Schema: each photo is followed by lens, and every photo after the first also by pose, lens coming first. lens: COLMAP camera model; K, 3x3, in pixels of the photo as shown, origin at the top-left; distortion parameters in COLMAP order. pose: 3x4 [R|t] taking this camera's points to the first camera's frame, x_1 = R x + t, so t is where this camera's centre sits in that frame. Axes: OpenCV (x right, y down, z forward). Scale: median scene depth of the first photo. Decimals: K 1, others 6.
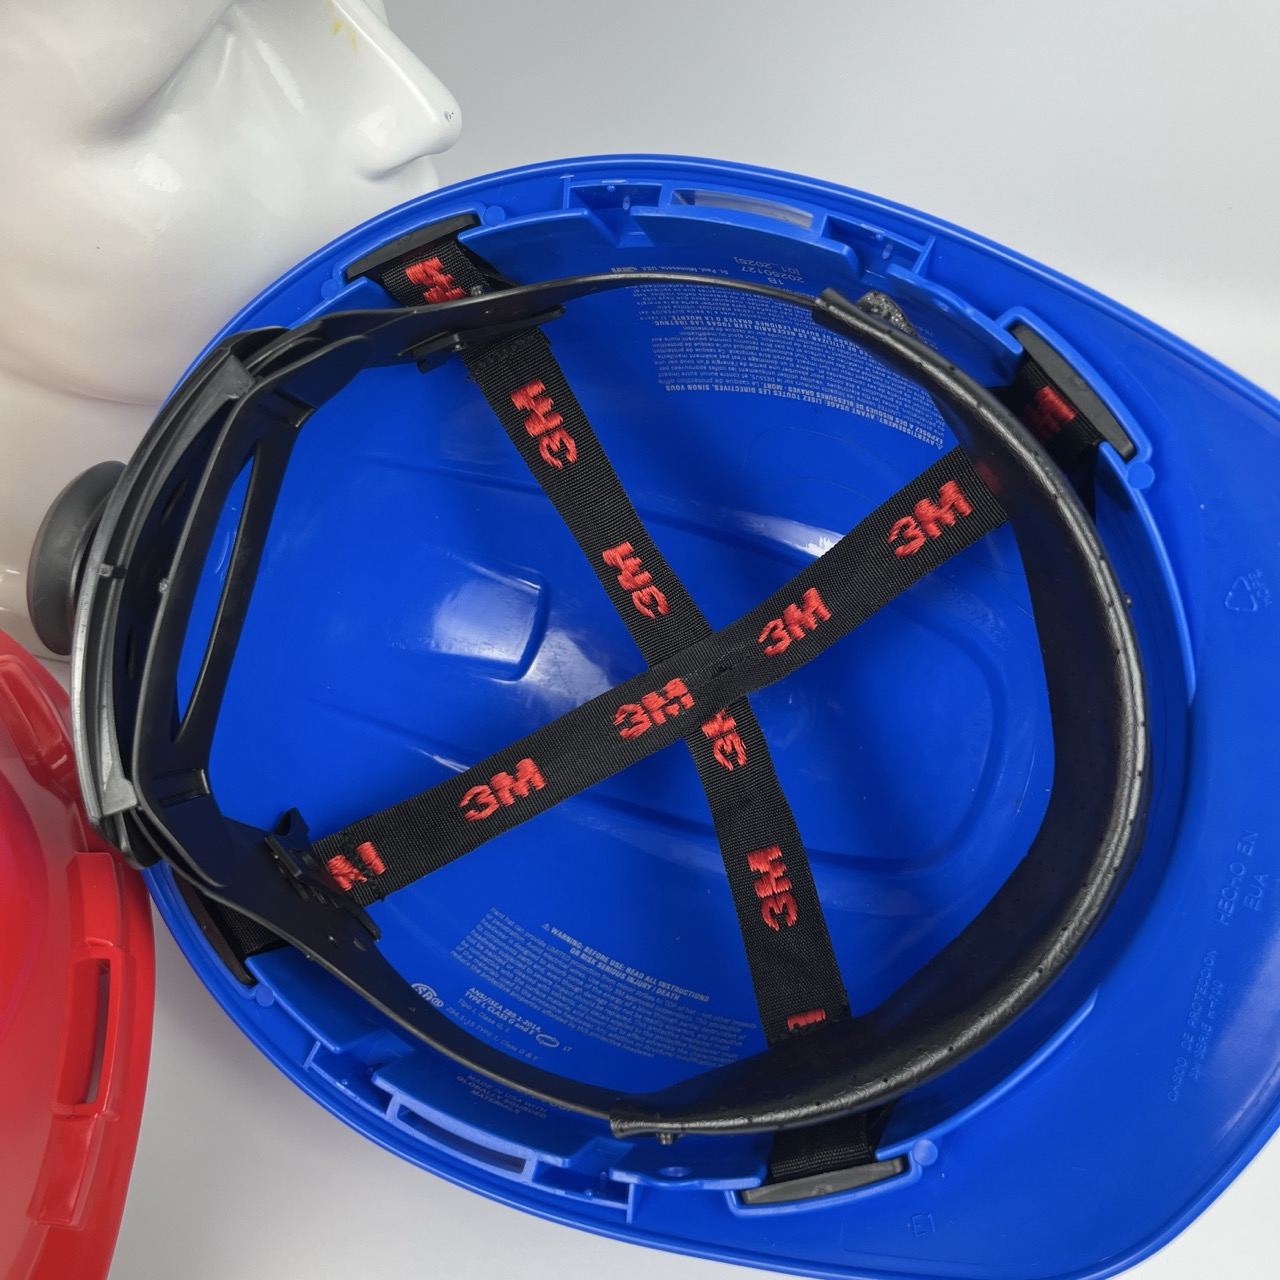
lens RADIAL K [[1318.2, 0, 640.0], [0, 1318.2, 640.0], [0, 0, 1]] dist [0.003333, -0.002001]
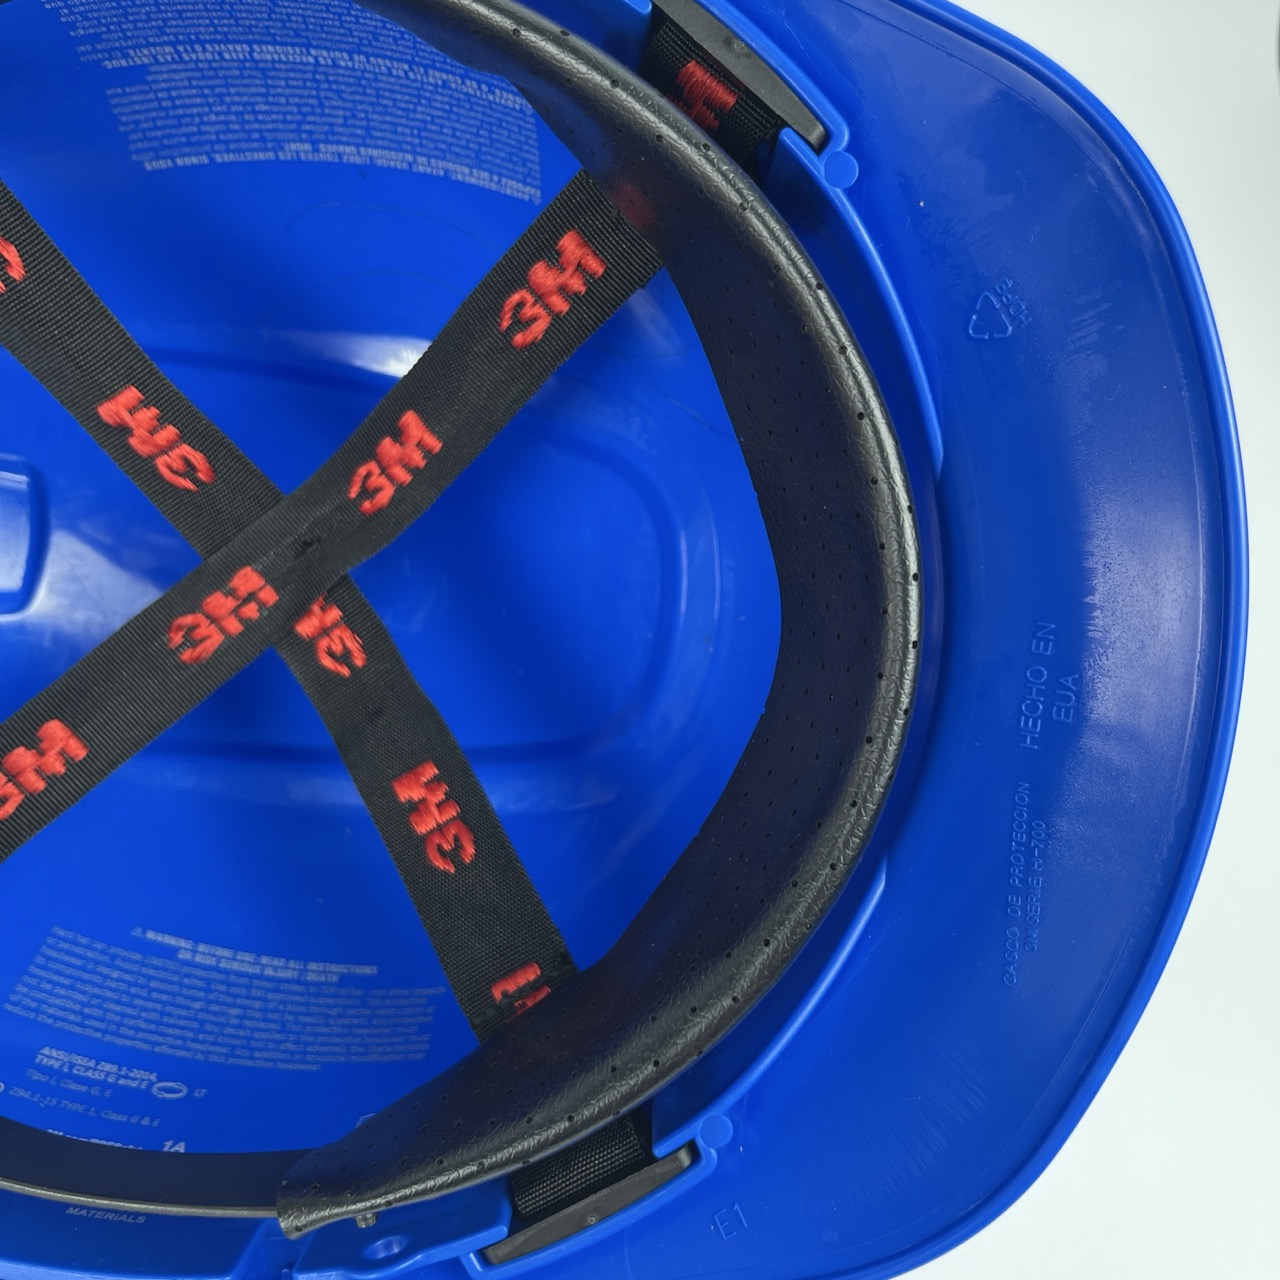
lens RADIAL K [[1318.2, 0, 640.0], [0, 1318.2, 640.0], [0, 0, 1]] dist [0.003333, -0.002001]
pose [[0.935352, -0.203133, 0.289574, 0.012423], [0.170935, 0.976302, 0.132728, 0.008776], [-0.309673, -0.074649, 0.947908, 0.246059]]
